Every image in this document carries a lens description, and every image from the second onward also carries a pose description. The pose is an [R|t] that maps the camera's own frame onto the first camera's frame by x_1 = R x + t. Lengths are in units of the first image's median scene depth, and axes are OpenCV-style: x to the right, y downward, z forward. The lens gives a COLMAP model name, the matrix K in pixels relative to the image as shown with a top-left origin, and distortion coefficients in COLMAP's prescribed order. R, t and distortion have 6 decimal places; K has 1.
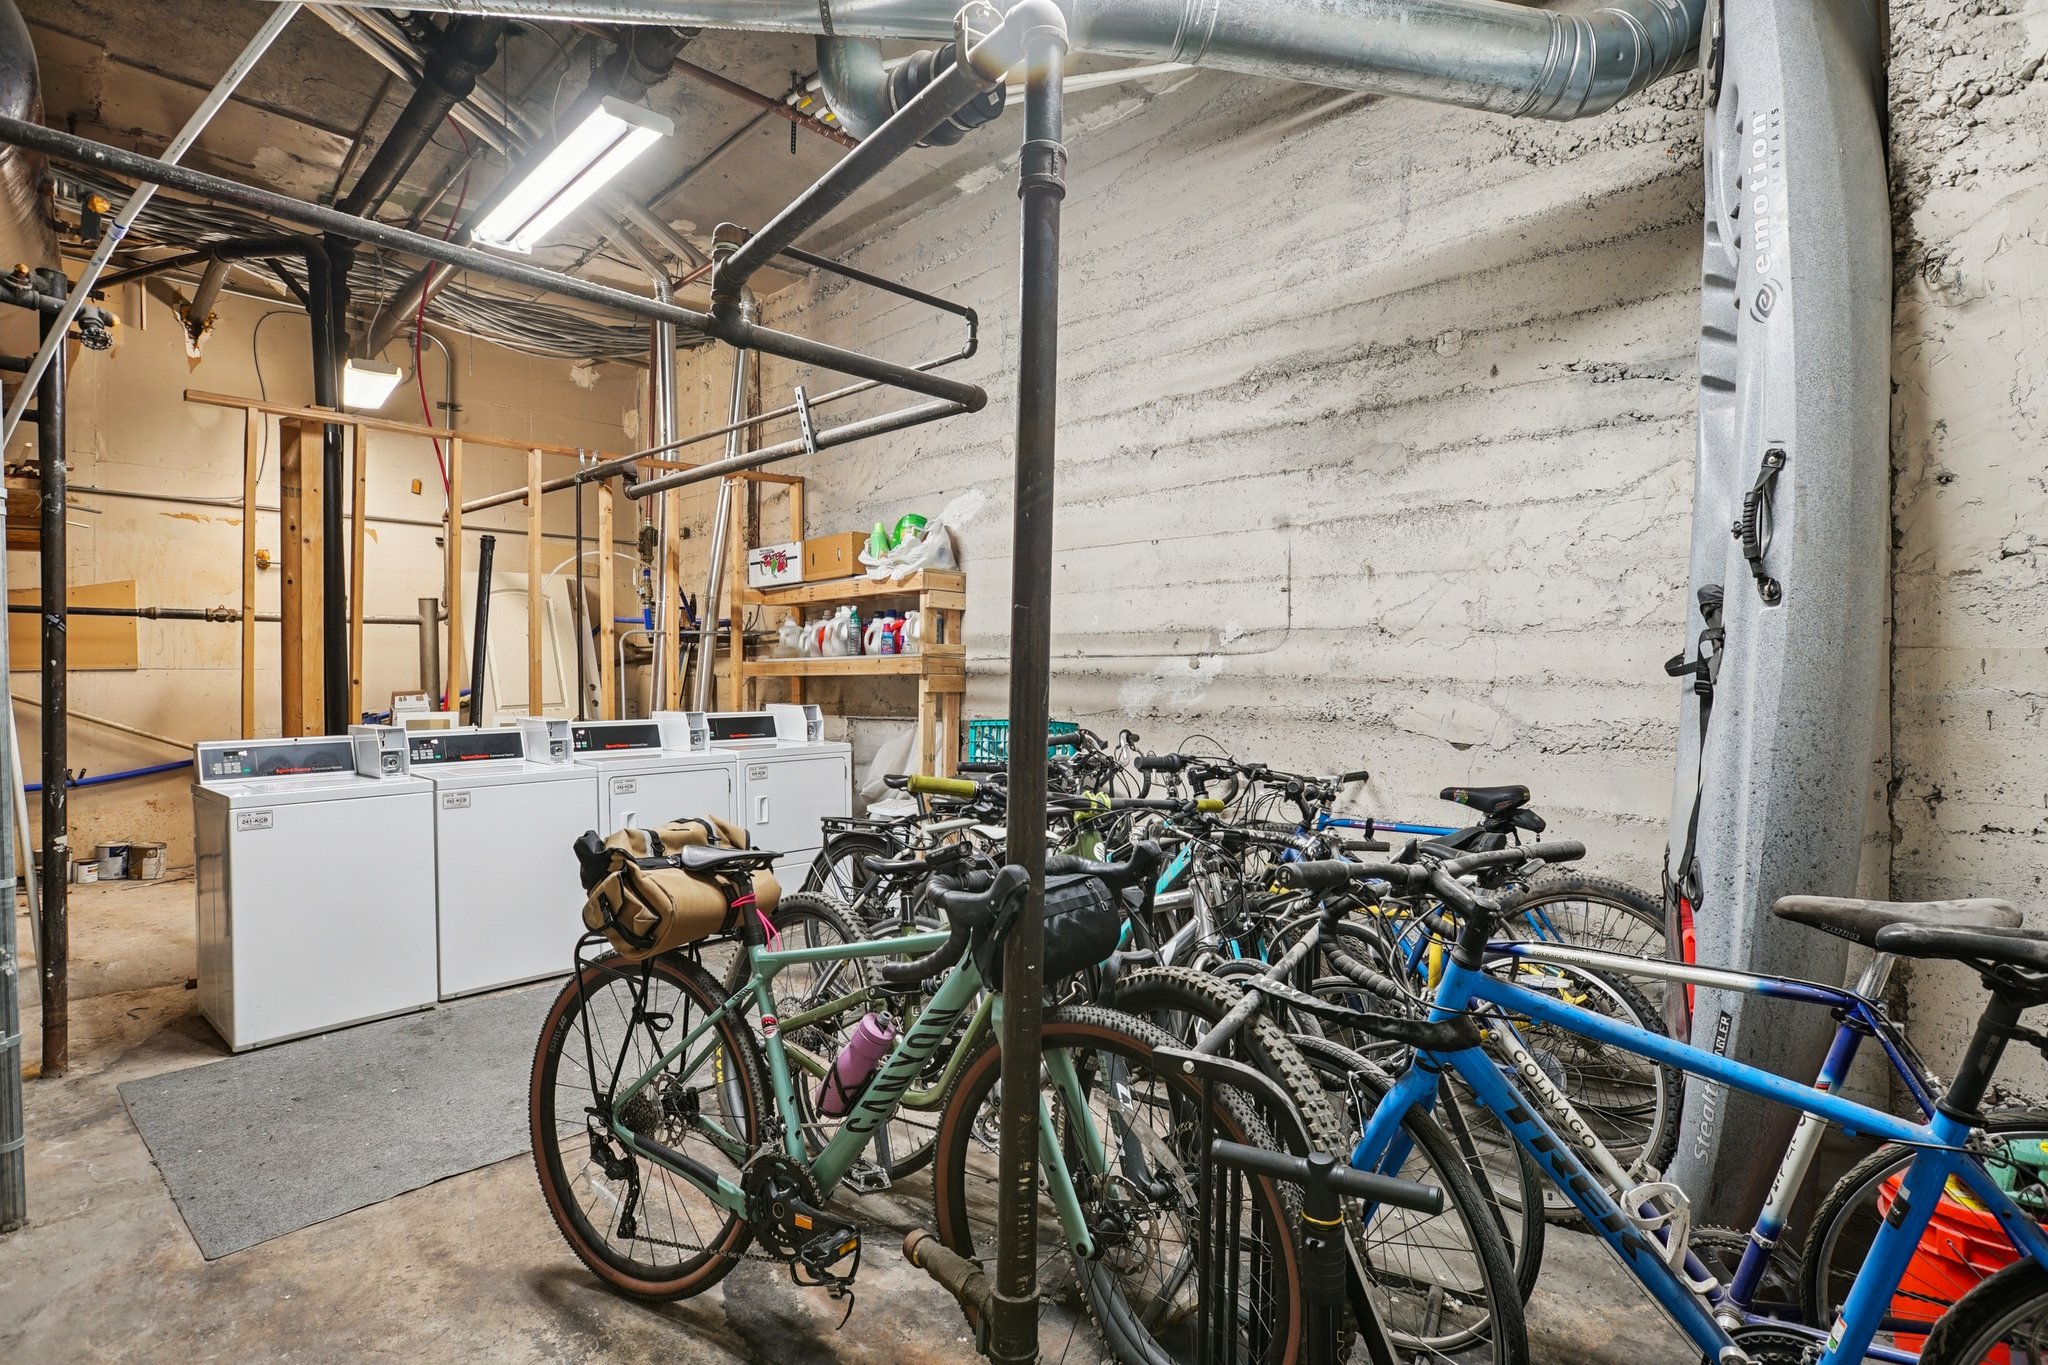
lens RADIAL K [[986.2, 0, 1018.4], [0, 986.2, 685.1], [0, 0, 1]] dist [-0.002456, -0.000122]
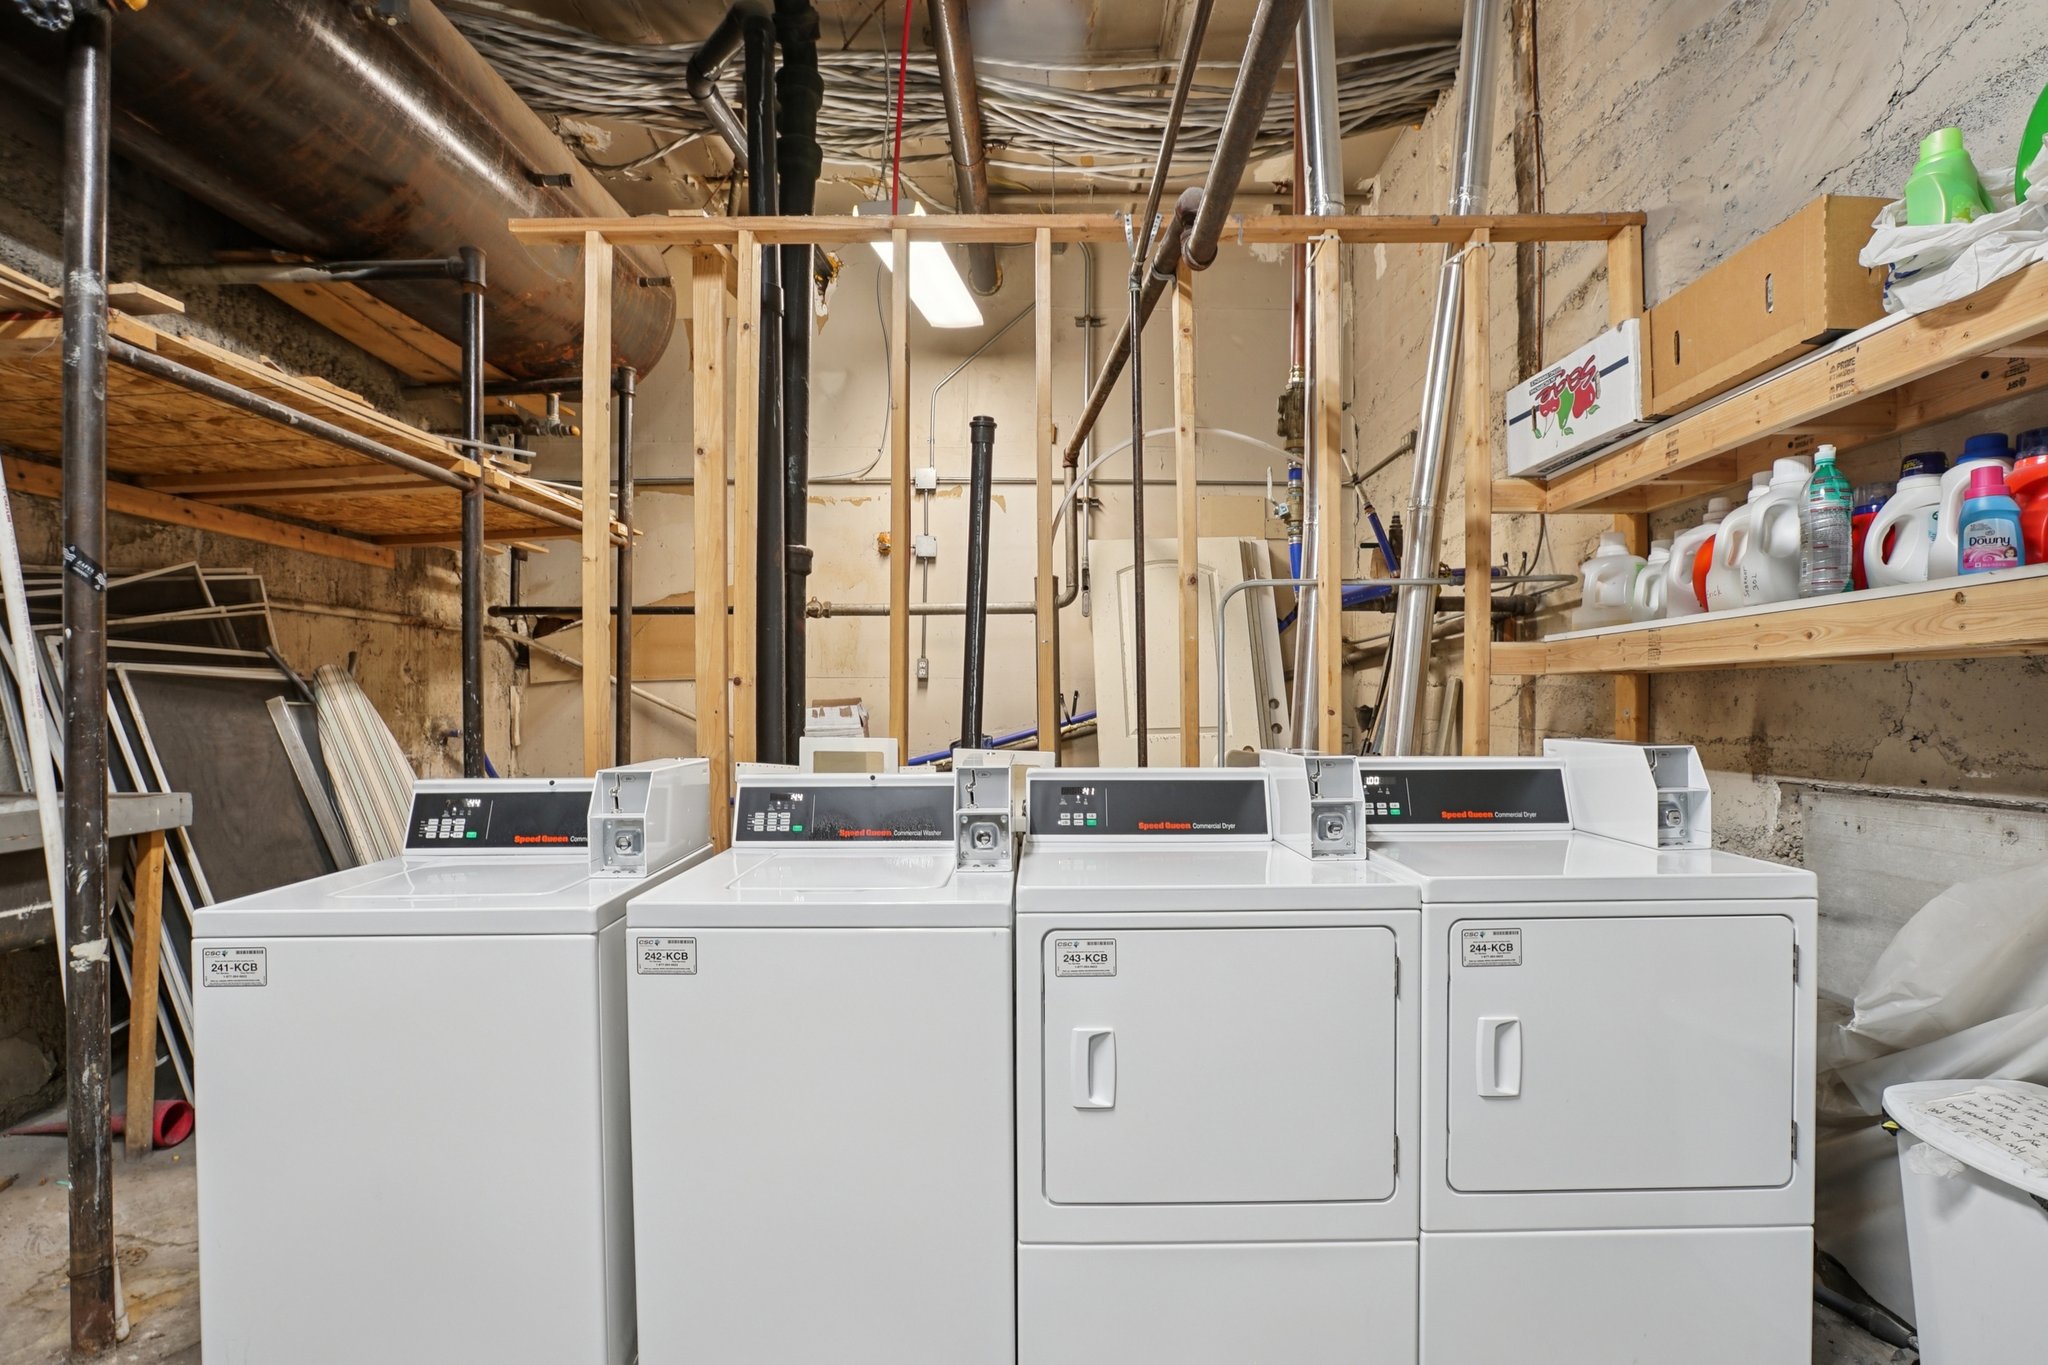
lens RADIAL K [[953.3, 0, 1025.6], [0, 953.3, 691.8], [0, 0, 1]] dist [-0.020222, 0.000169]
pose [[0.699730, -0.003784, -0.714398, -0.125180], [-0.009838, 0.999840, -0.014932, 0.007641], [0.714340, 0.017477, 0.699581, 0.572699]]
